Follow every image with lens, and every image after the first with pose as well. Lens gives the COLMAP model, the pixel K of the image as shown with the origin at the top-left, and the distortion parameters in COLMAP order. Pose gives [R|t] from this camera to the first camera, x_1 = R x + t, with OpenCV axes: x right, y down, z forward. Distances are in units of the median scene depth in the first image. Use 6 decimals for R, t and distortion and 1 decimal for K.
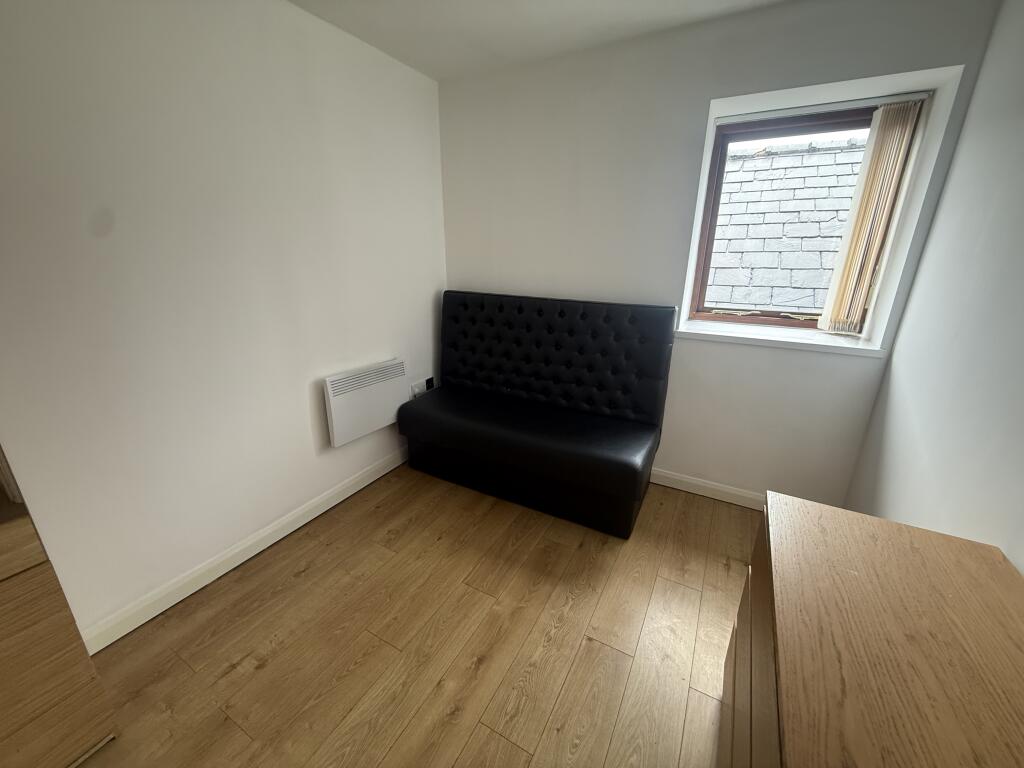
lens RADIAL K [[413.4, 0, 506.9], [0, 413.4, 378.1], [0, 0, 1]] dist [0.002242, 0.000108]
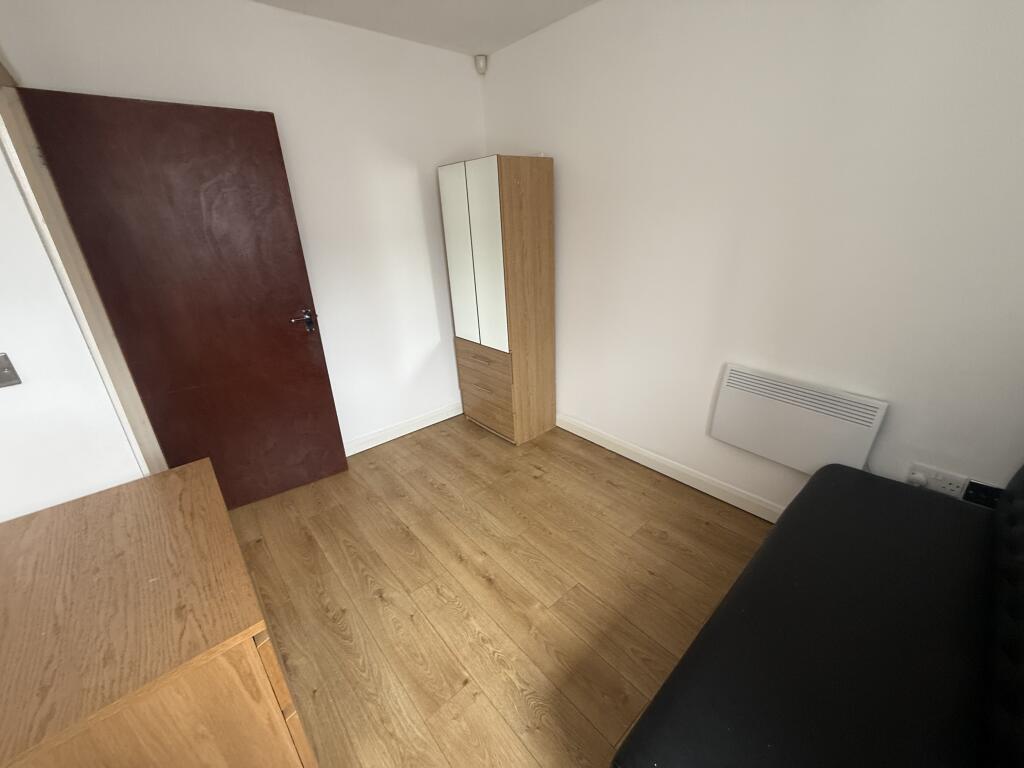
lens RADIAL K [[413.4, 0, 510.5], [0, 413.4, 377.7], [0, 0, 1]] dist [0.002242, 0.000108]
pose [[-0.340252, 0.340225, -0.876627, 0.670319], [-0.253213, 0.864665, 0.433864, -0.309052], [0.905600, 0.369597, -0.208054, 0.961909]]
